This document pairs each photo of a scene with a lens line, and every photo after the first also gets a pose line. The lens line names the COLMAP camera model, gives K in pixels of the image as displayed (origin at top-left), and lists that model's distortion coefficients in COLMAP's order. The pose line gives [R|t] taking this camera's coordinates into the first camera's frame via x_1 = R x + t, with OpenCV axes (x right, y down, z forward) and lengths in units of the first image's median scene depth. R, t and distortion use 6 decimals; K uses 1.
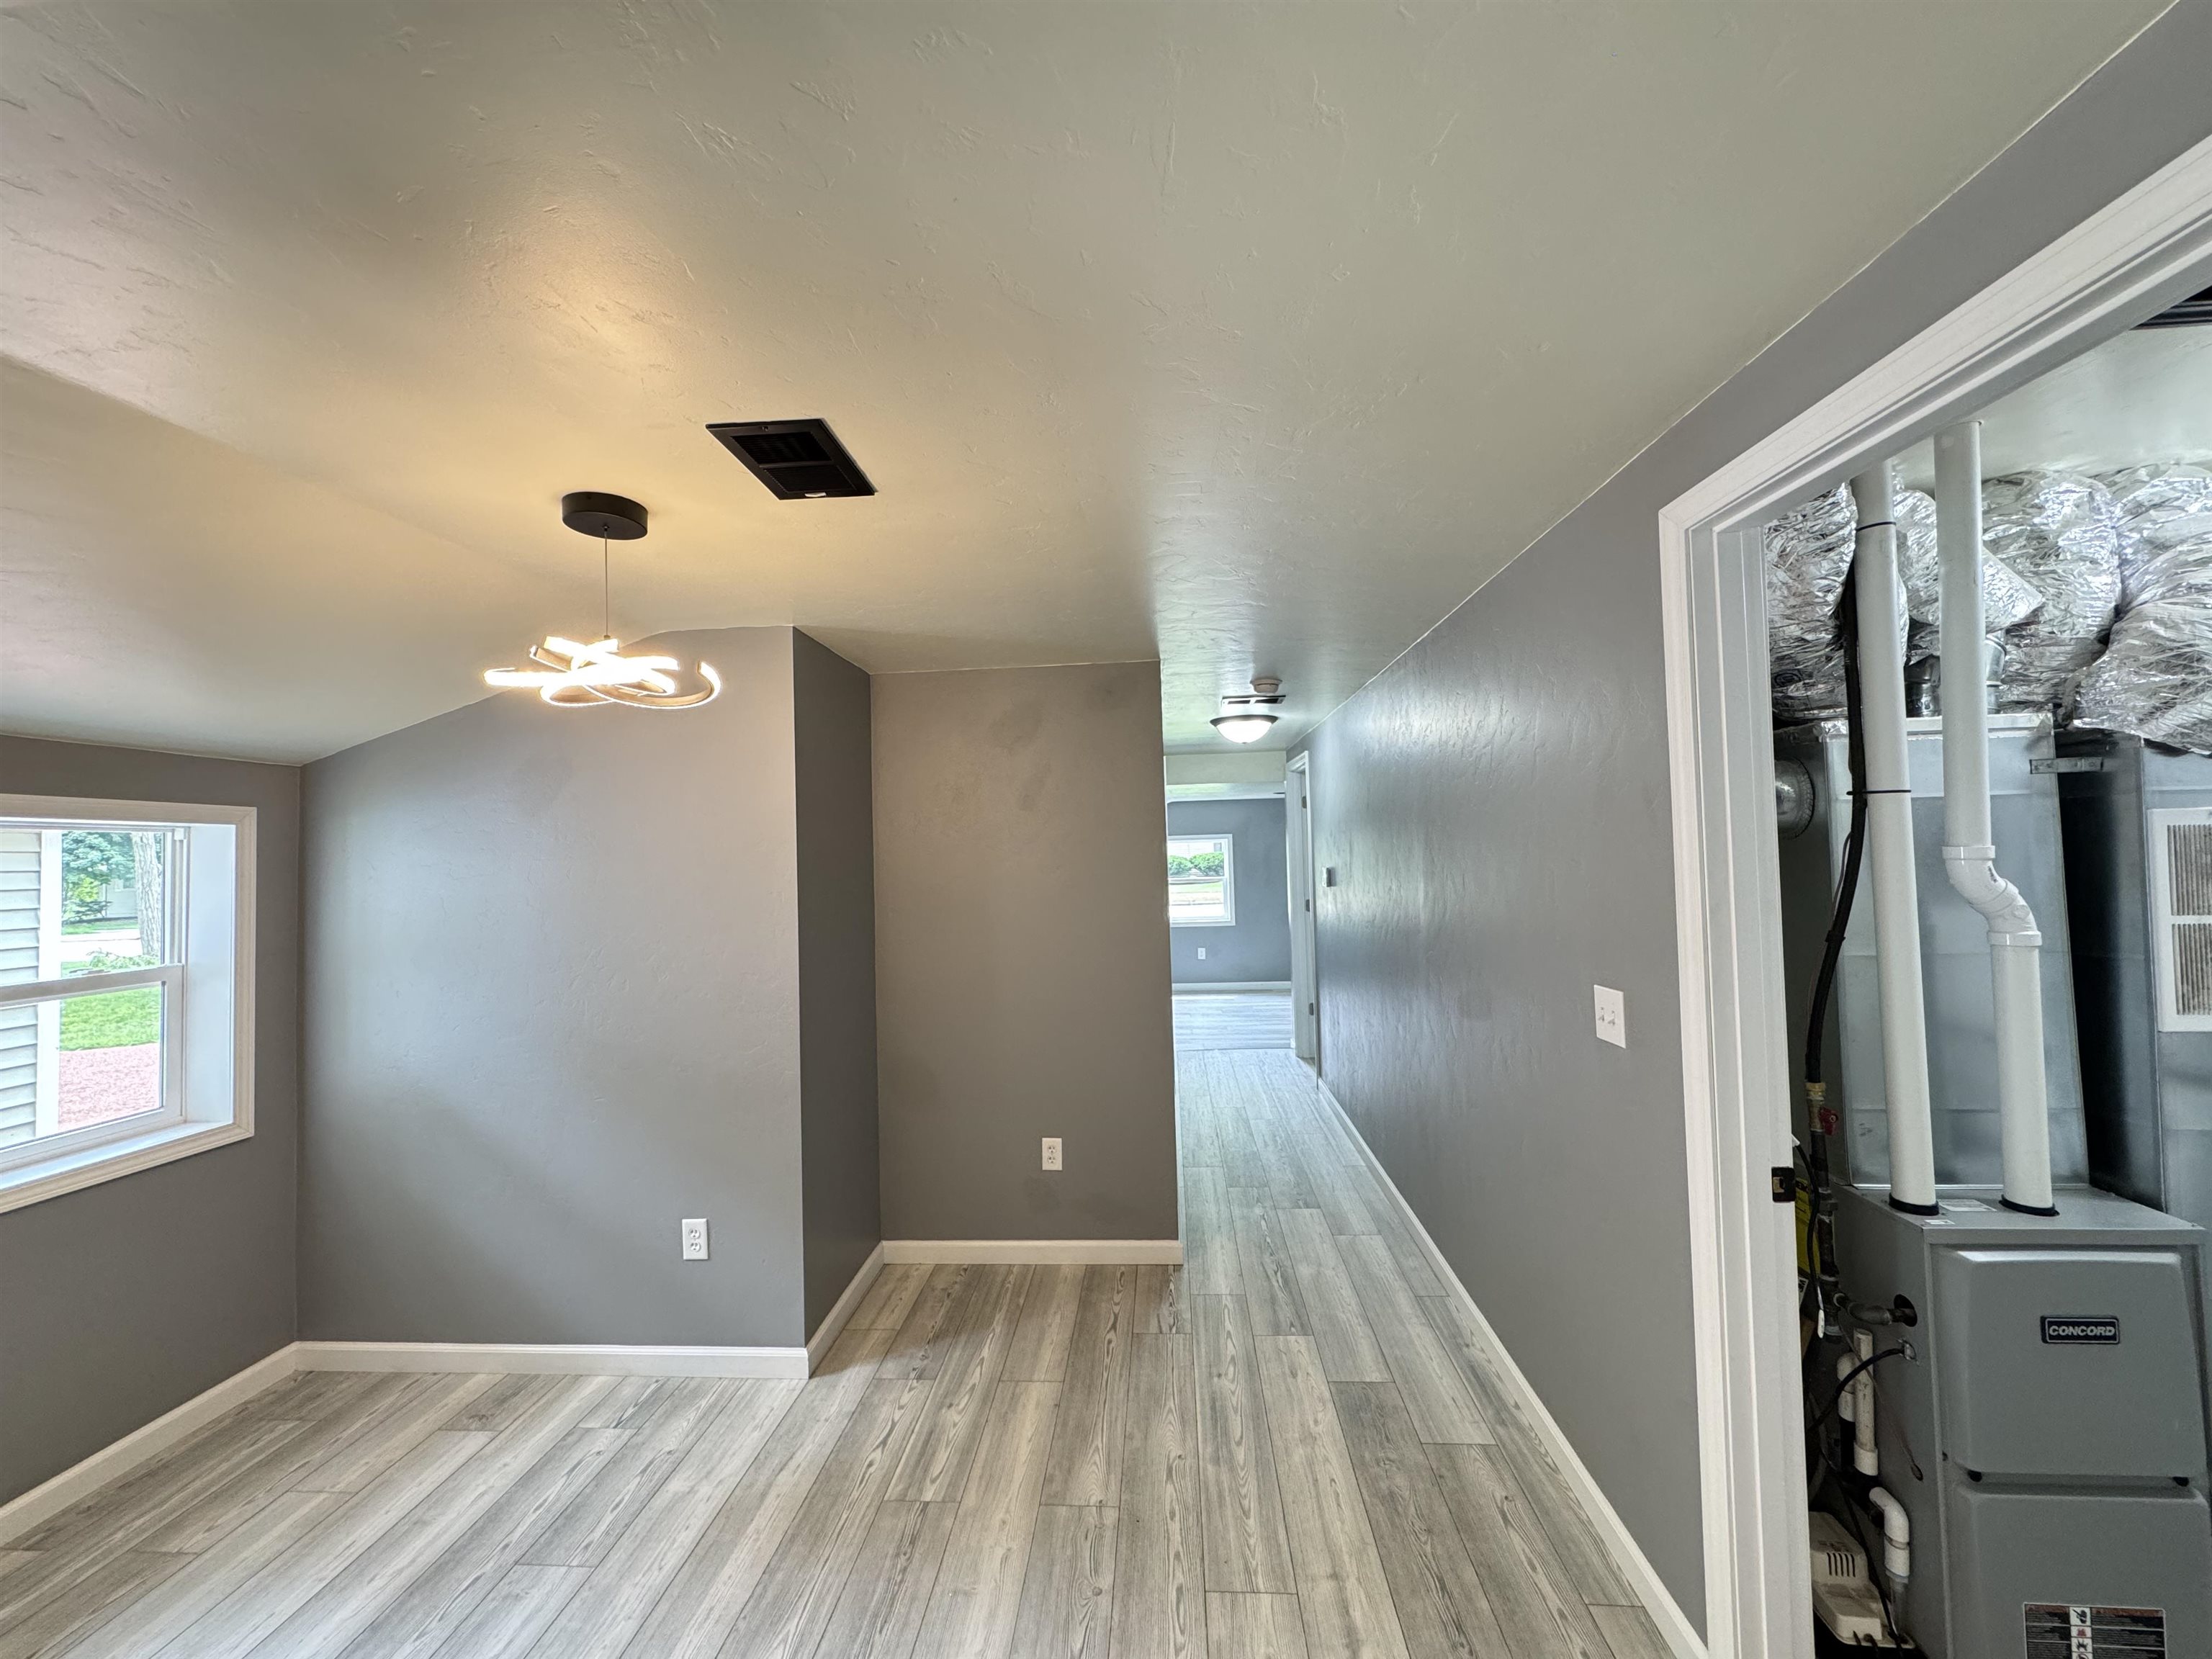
lens RADIAL K [[880.4, 0, 1106.0], [0, 880.4, 829.5], [0, 0, 1]] dist [-0.002800, 0.001072]
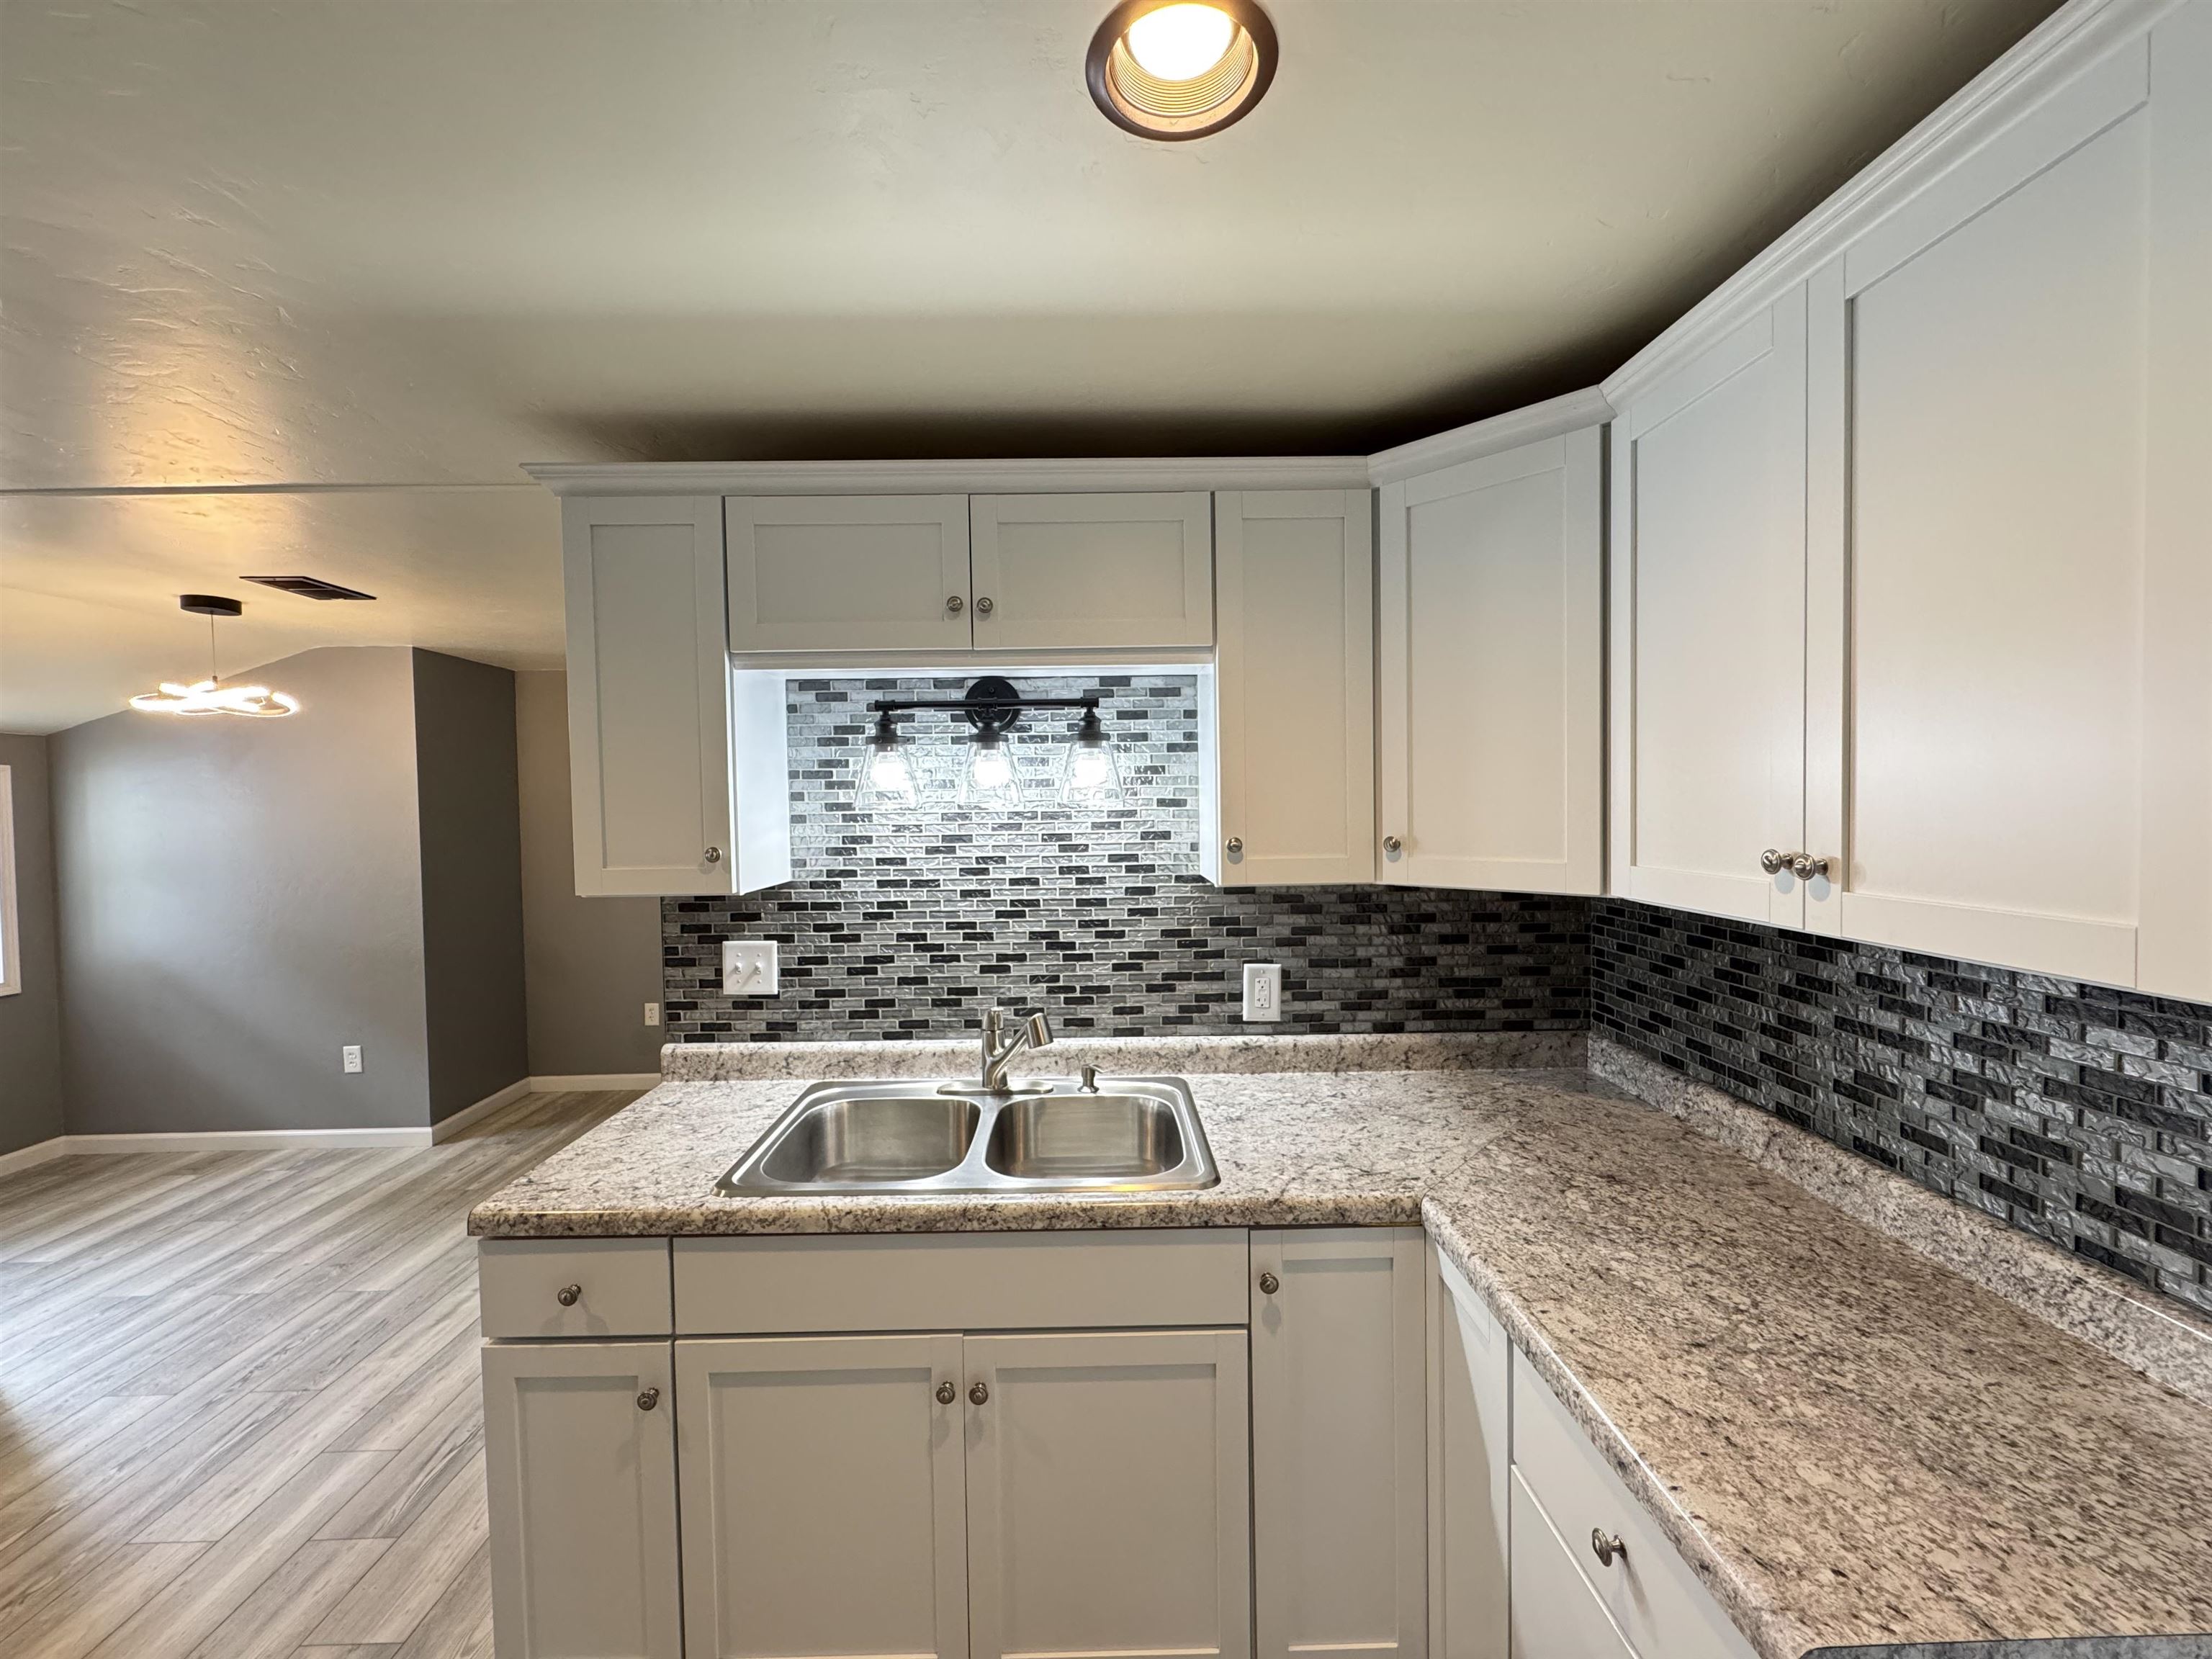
lens RADIAL K [[881.2, 0, 1100.6], [0, 881.2, 827.7], [0, 0, 1]] dist [-0.003159, 0.000693]
pose [[0.995535, 0.009563, 0.093902, 0.655834], [-0.015152, 0.998143, 0.058993, -0.034484], [-0.093164, -0.060153, 0.993832, -0.581784]]
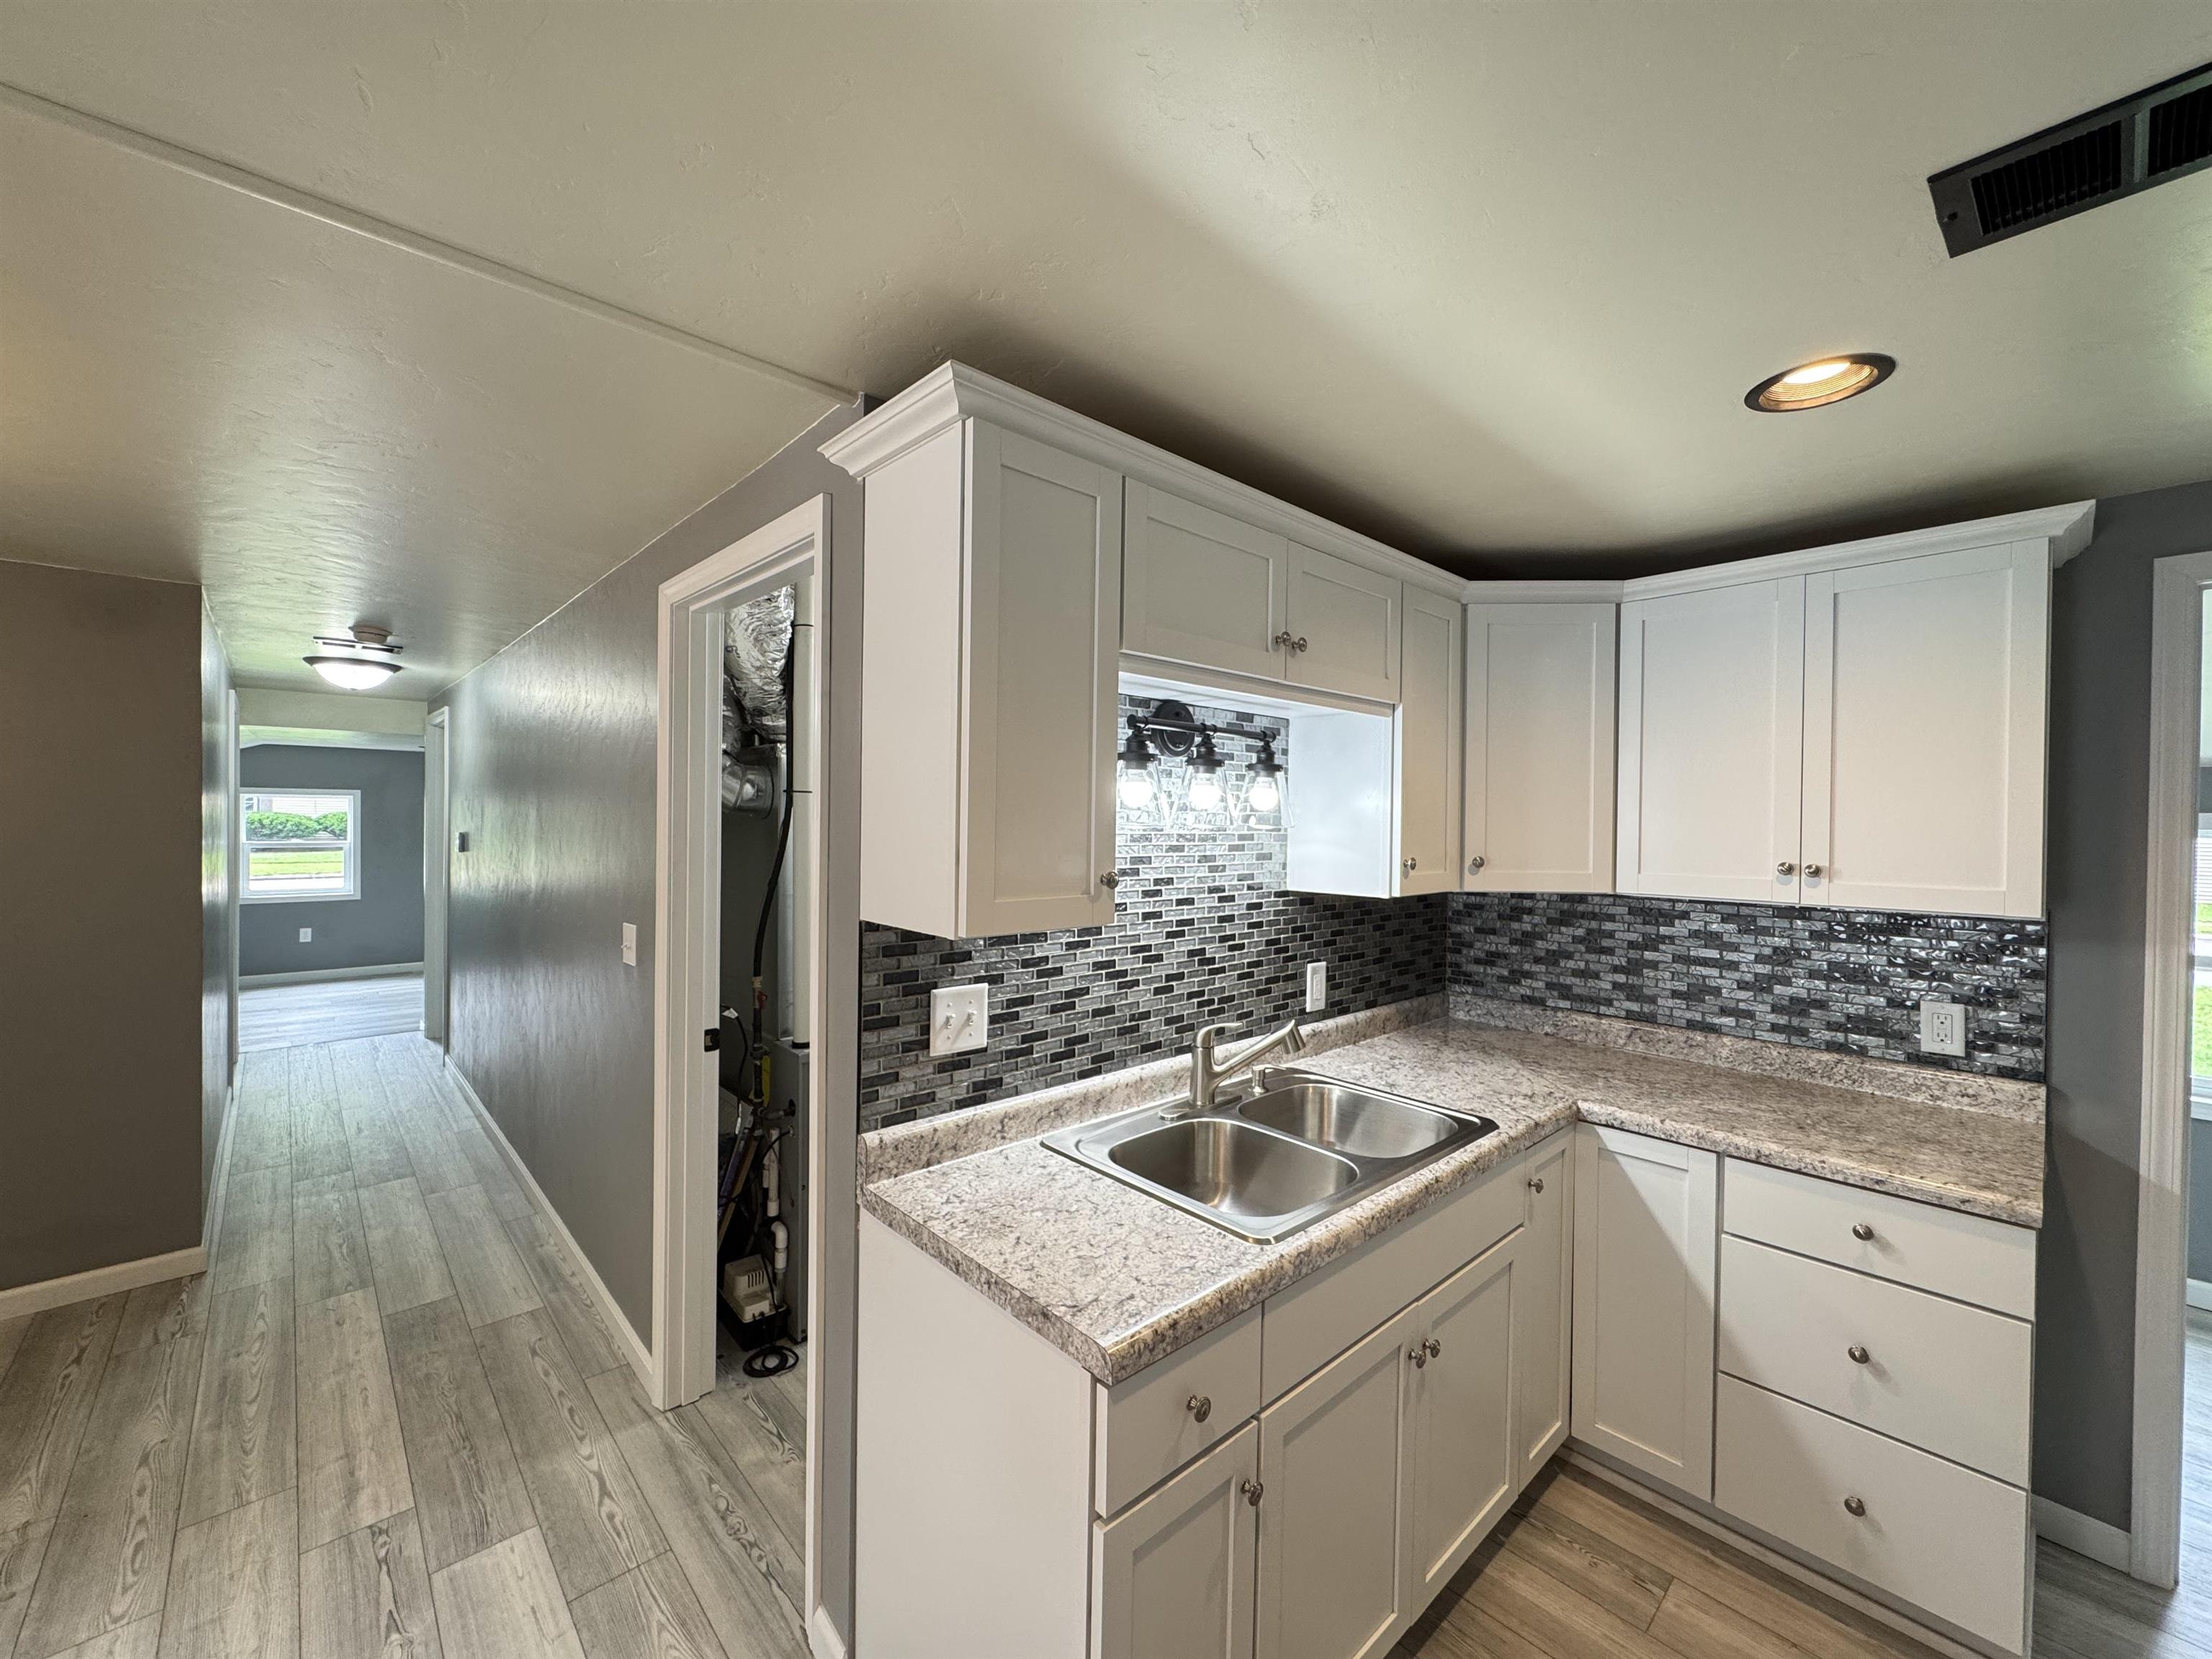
lens RADIAL K [[880.4, 0, 1106.0], [0, 880.4, 829.5], [0, 0, 1]] dist [-0.002800, 0.001072]
pose [[0.680194, 0.028640, 0.732472, 0.051921], [-0.052454, 0.998577, 0.009666, -0.010829], [-0.731153, -0.044996, 0.680728, -0.307659]]
